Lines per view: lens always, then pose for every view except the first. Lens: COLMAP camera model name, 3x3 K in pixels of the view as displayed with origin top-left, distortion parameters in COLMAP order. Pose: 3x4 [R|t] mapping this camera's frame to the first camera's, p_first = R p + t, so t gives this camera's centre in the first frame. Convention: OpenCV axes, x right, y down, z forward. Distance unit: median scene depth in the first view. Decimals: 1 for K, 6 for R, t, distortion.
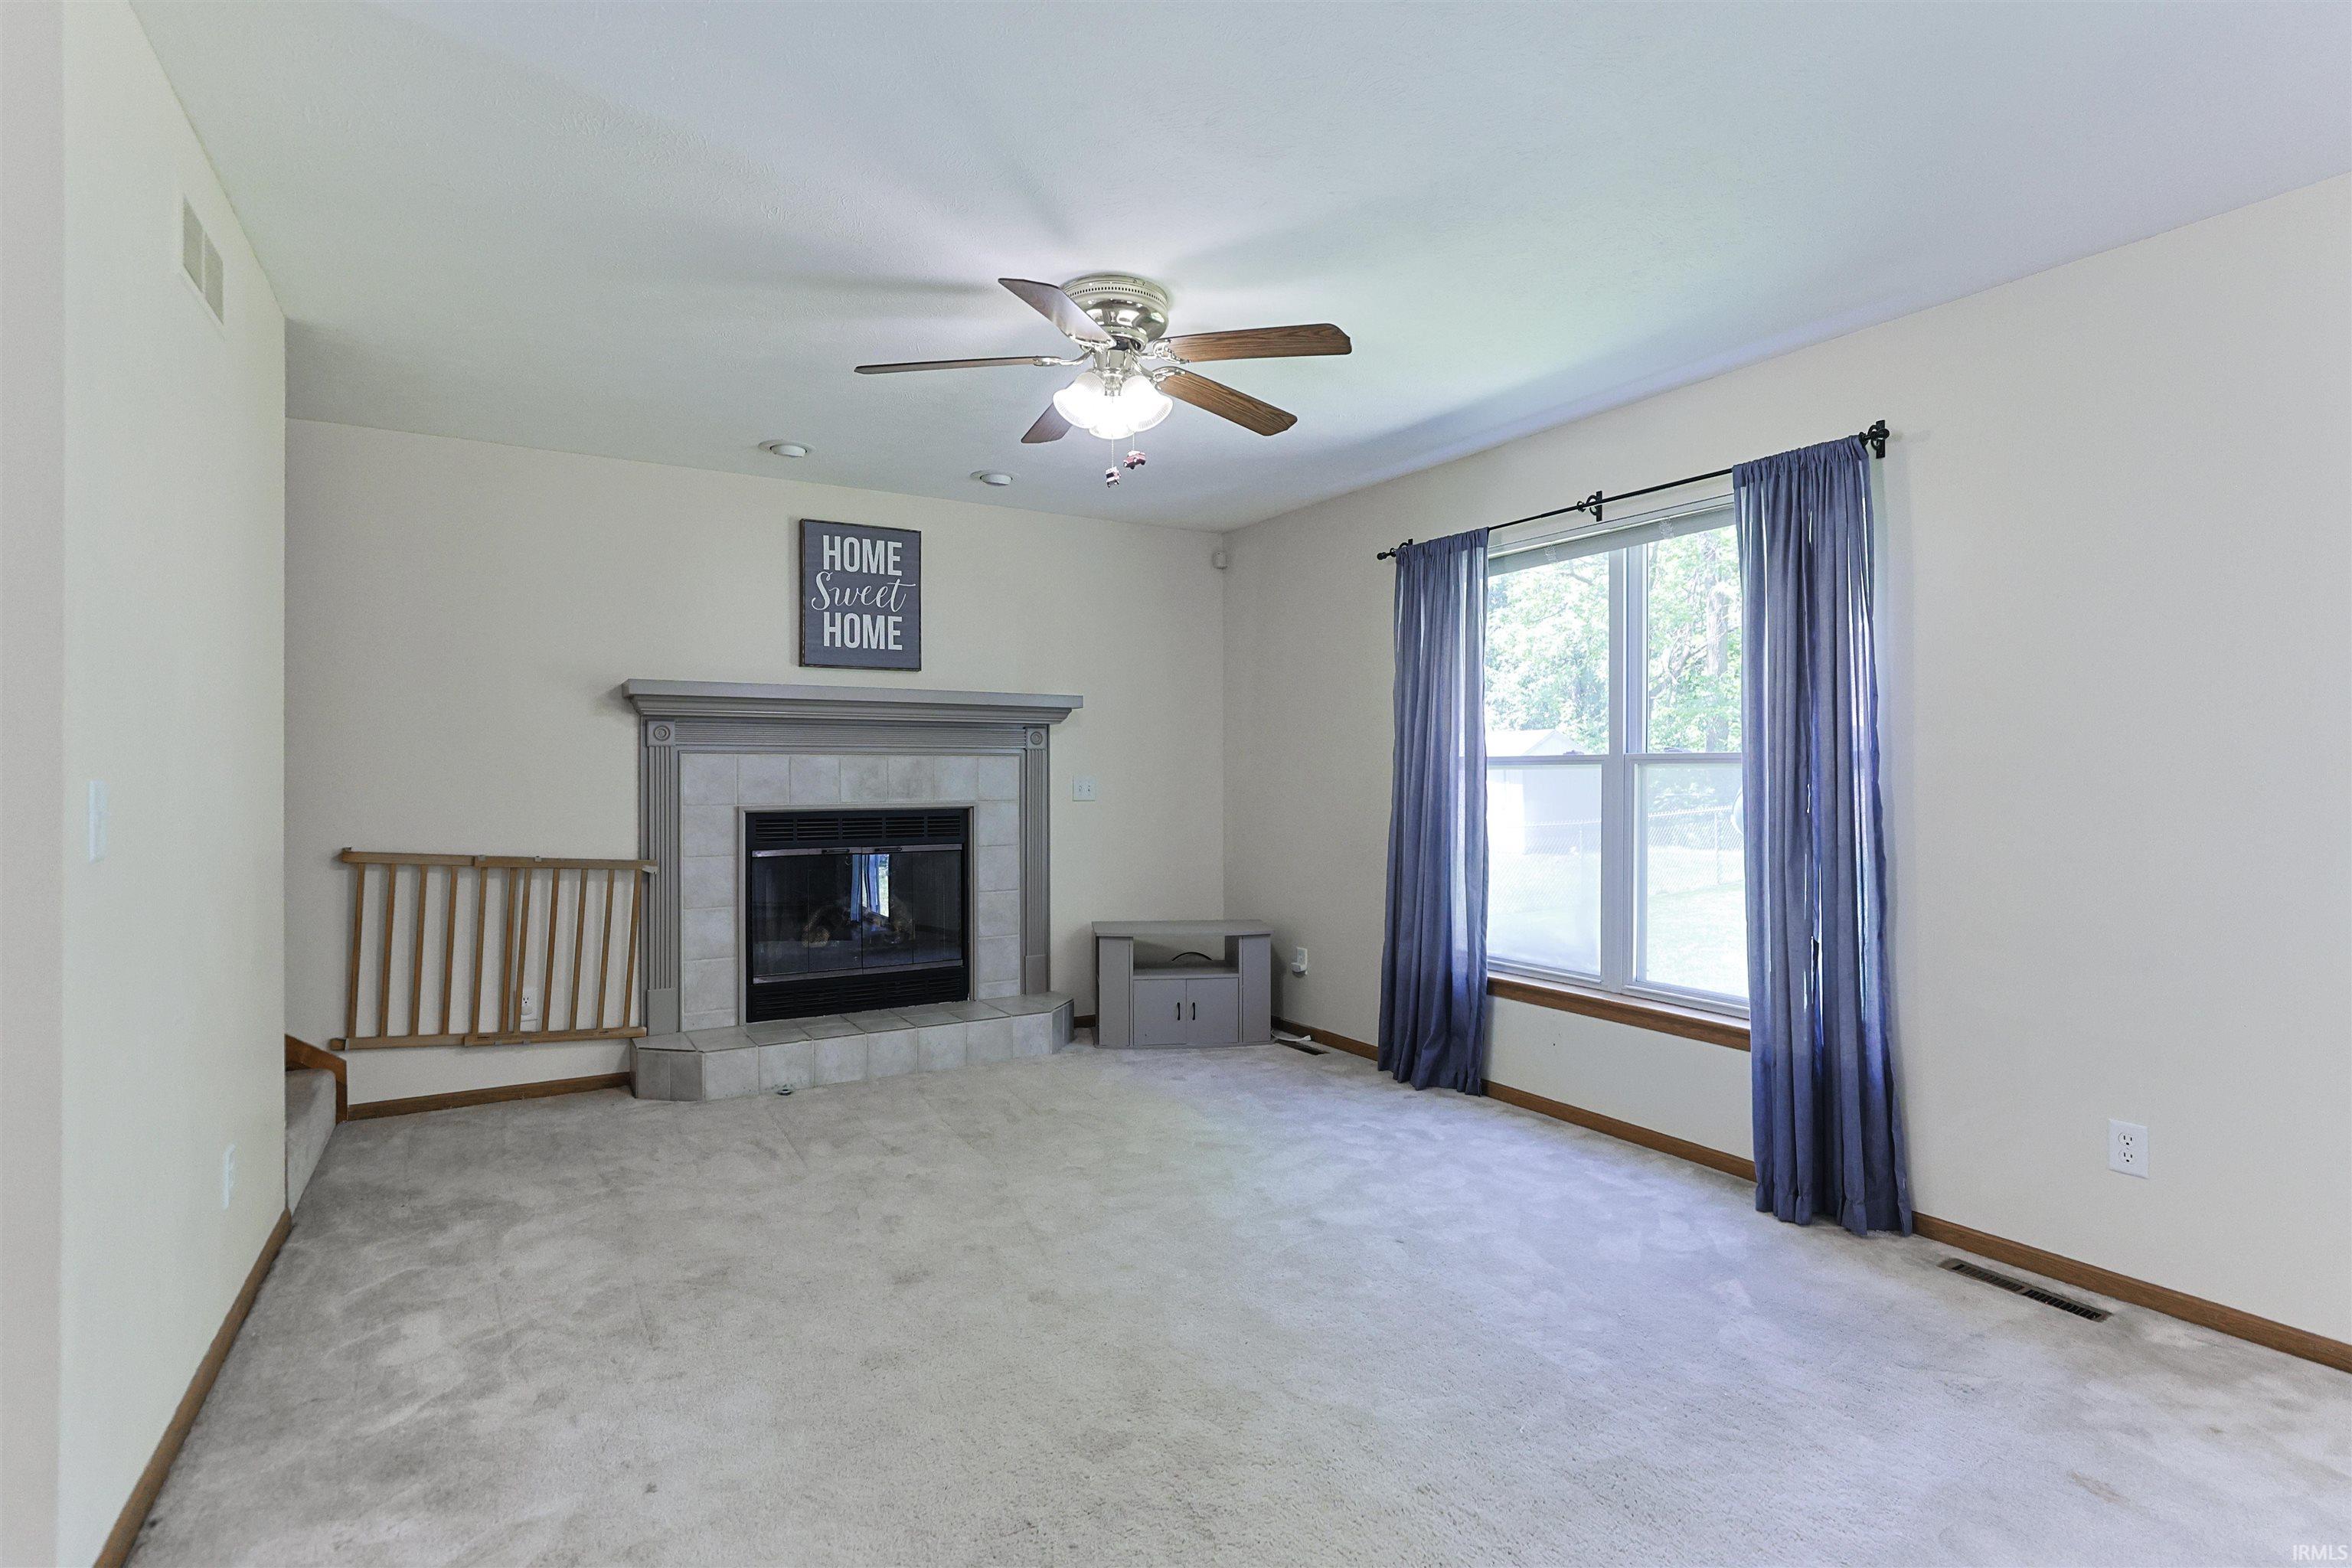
lens RADIAL K [[1144.3, 0, 1178.6], [0, 1144.3, 765.8], [0, 0, 1]] dist [-0.023016, 0.014745]
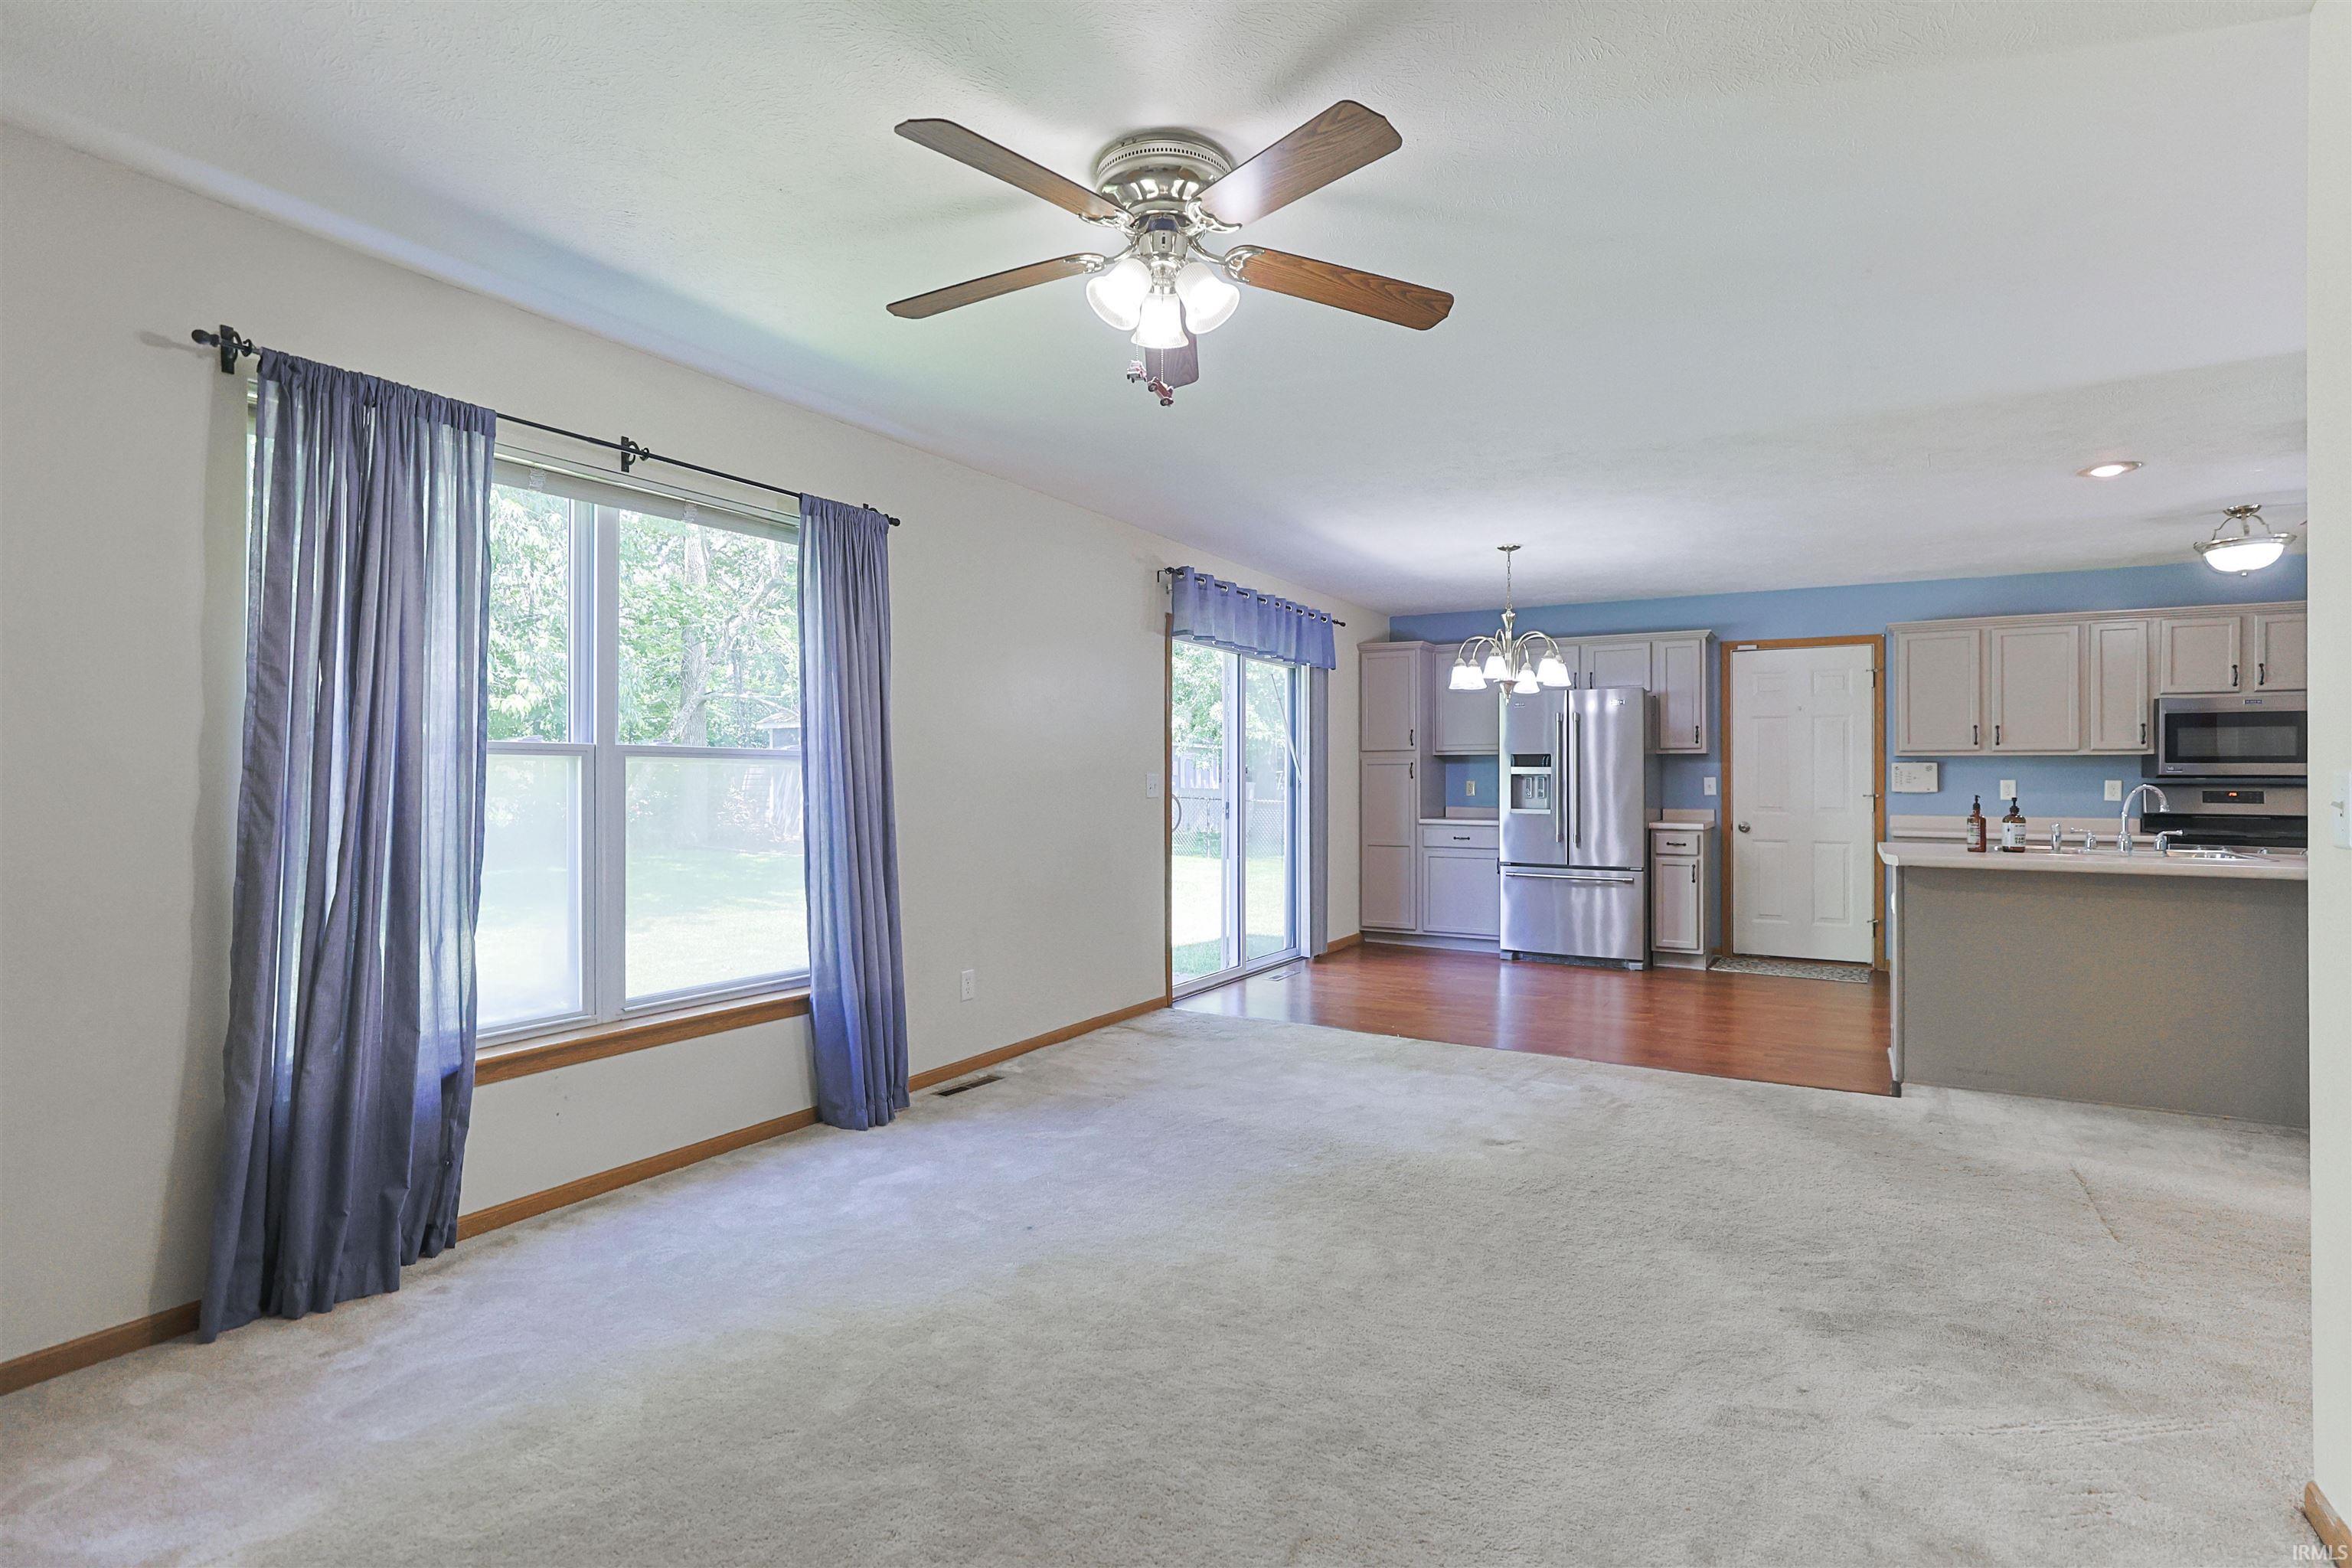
lens RADIAL K [[1135.7, 0, 1182.3], [0, 1135.7, 774.1], [0, 0, 1]] dist [-0.024726, 0.014065]
pose [[-0.480625, 0.001130, 0.876926, -0.551943], [-0.010073, 0.999926, -0.006809, 0.012748], [-0.876868, -0.012106, -0.480578, 0.999183]]
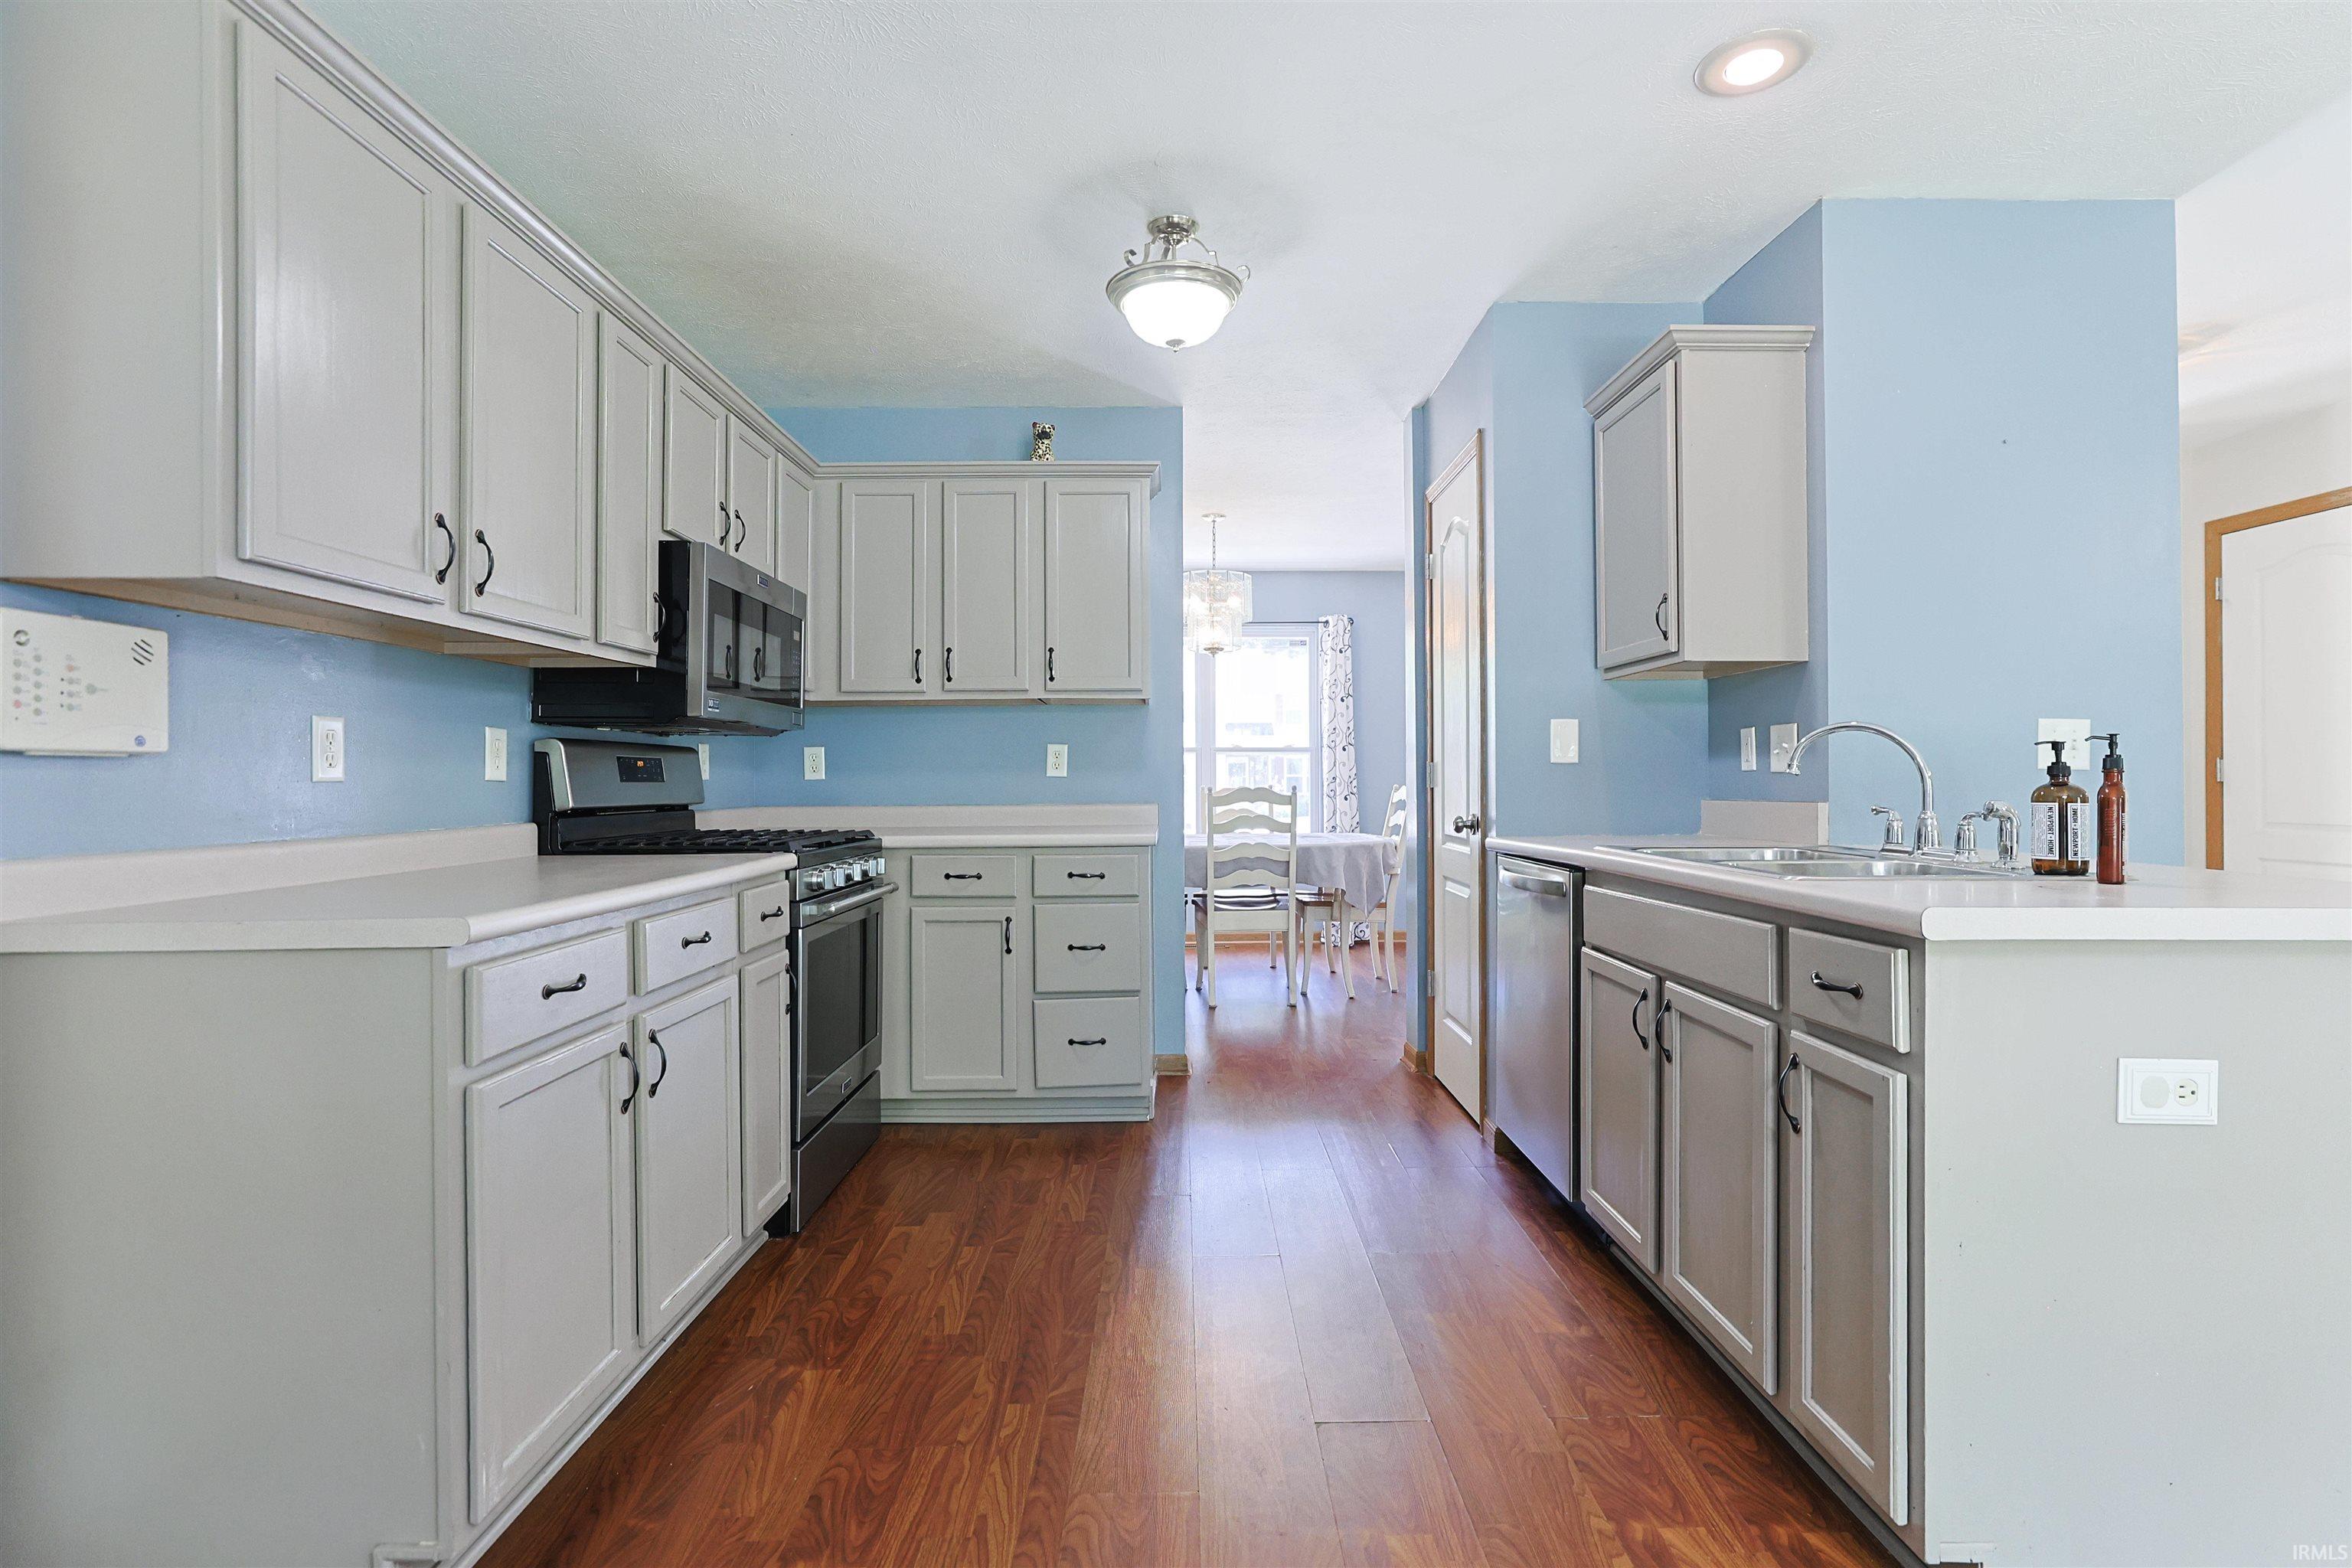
lens RADIAL K [[1135.7, 0, 1198.2], [0, 1135.7, 775.0], [0, 0, 1]] dist [-0.024726, 0.014065]
pose [[-0.494708, 0.001345, -0.869058, 0.568065], [0.012286, 0.999910, -0.005446, 0.031827], [0.868973, -0.013371, -0.494679, -0.293287]]
